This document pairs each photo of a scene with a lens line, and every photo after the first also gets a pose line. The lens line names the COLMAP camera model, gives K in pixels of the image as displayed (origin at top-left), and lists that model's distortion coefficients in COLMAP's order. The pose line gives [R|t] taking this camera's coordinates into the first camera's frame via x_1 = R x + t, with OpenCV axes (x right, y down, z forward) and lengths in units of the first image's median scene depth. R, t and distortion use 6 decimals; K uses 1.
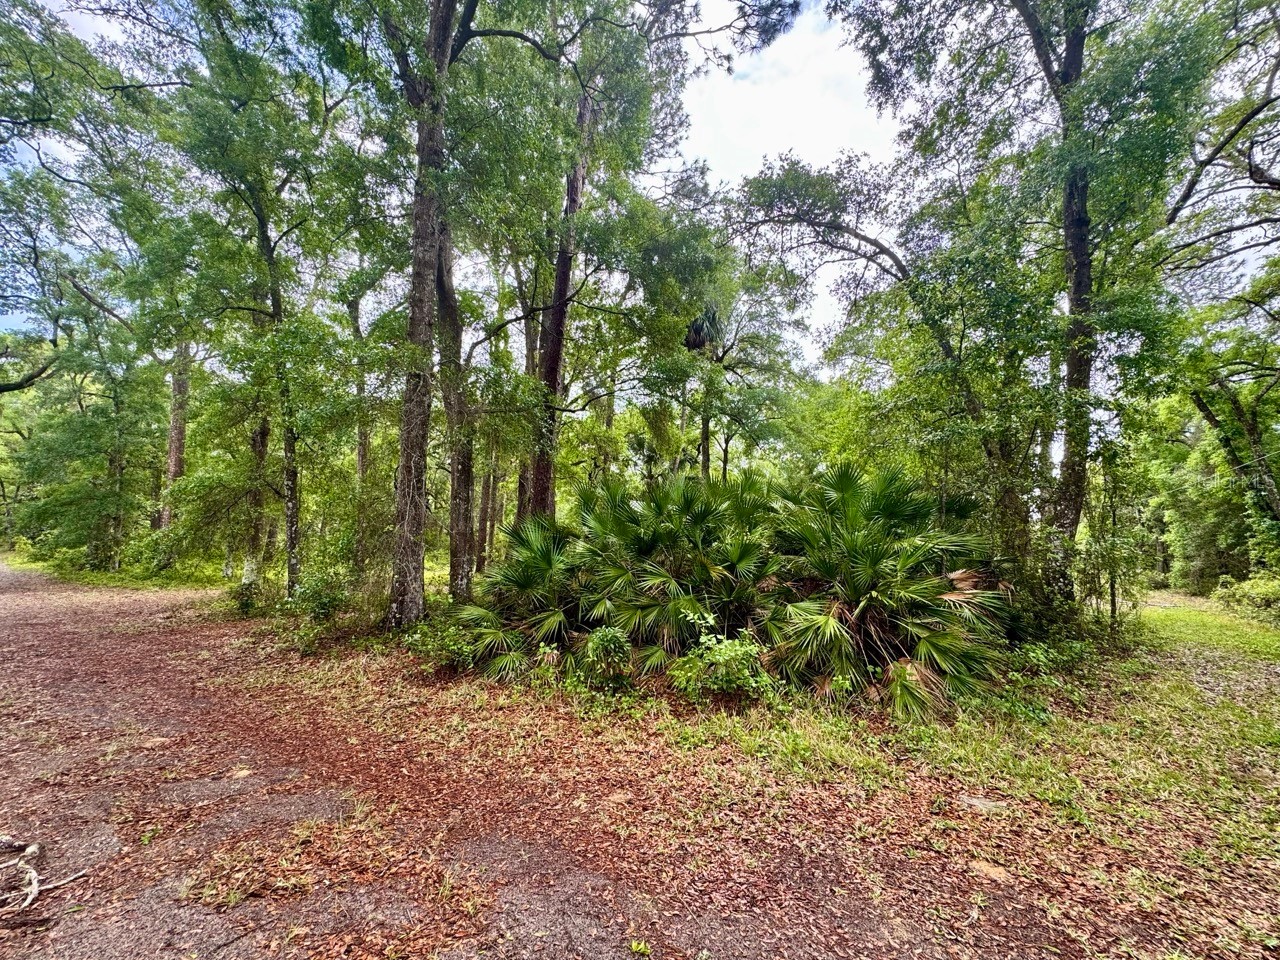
lens RADIAL K [[509.1, 0, 640.9], [0, 509.1, 479.4], [0, 0, 1]] dist [-0.004330, 0.000459]
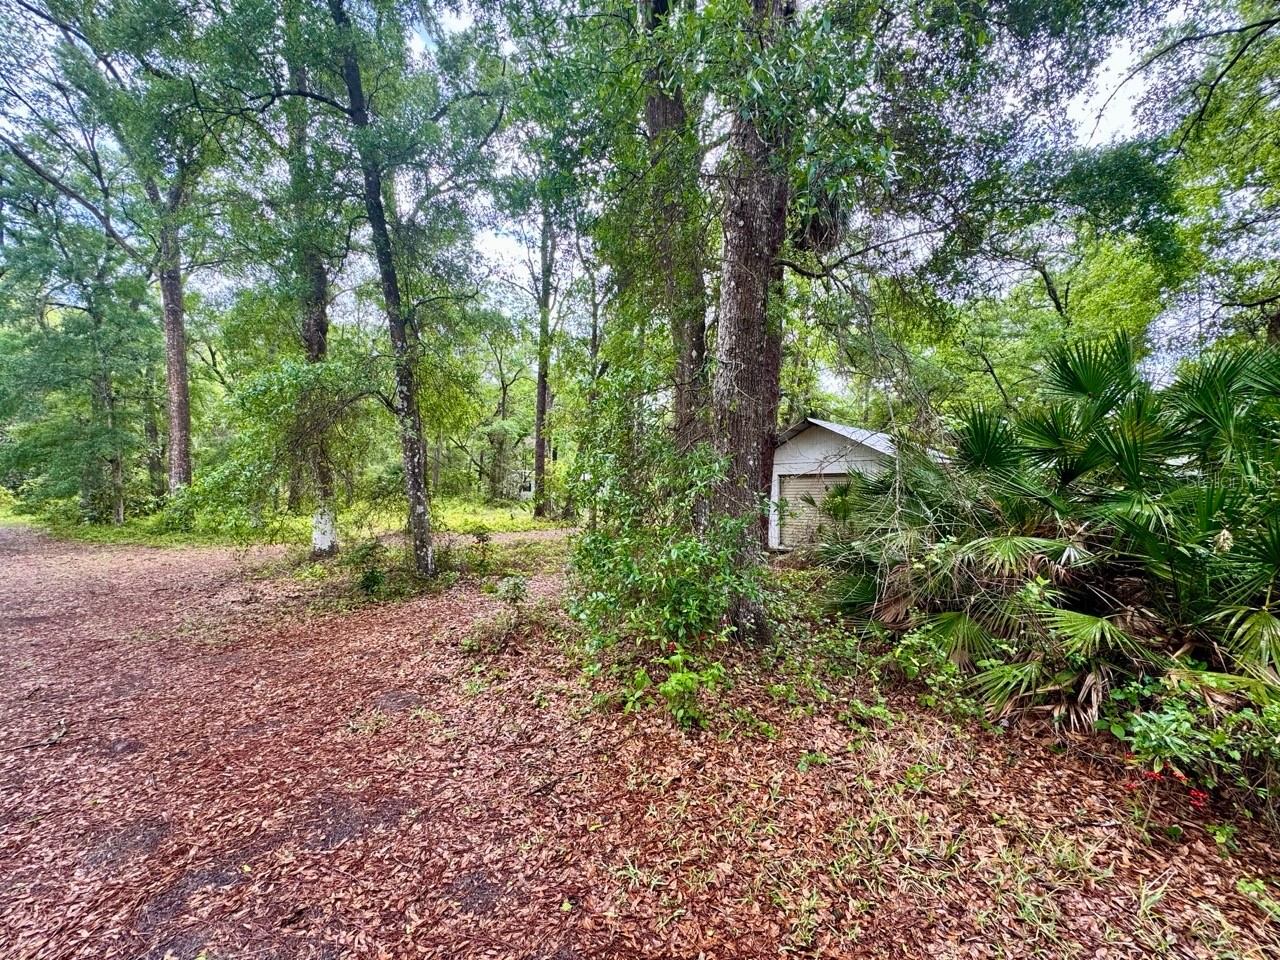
lens RADIAL K [[509.1, 0, 639.3], [0, 509.1, 481.6], [0, 0, 1]] dist [-0.004330, 0.000459]
pose [[0.999722, -0.017539, 0.015775, -0.189087], [0.015526, 0.992682, 0.119753, 0.023620], [-0.017760, -0.119475, 0.992678, 0.159888]]
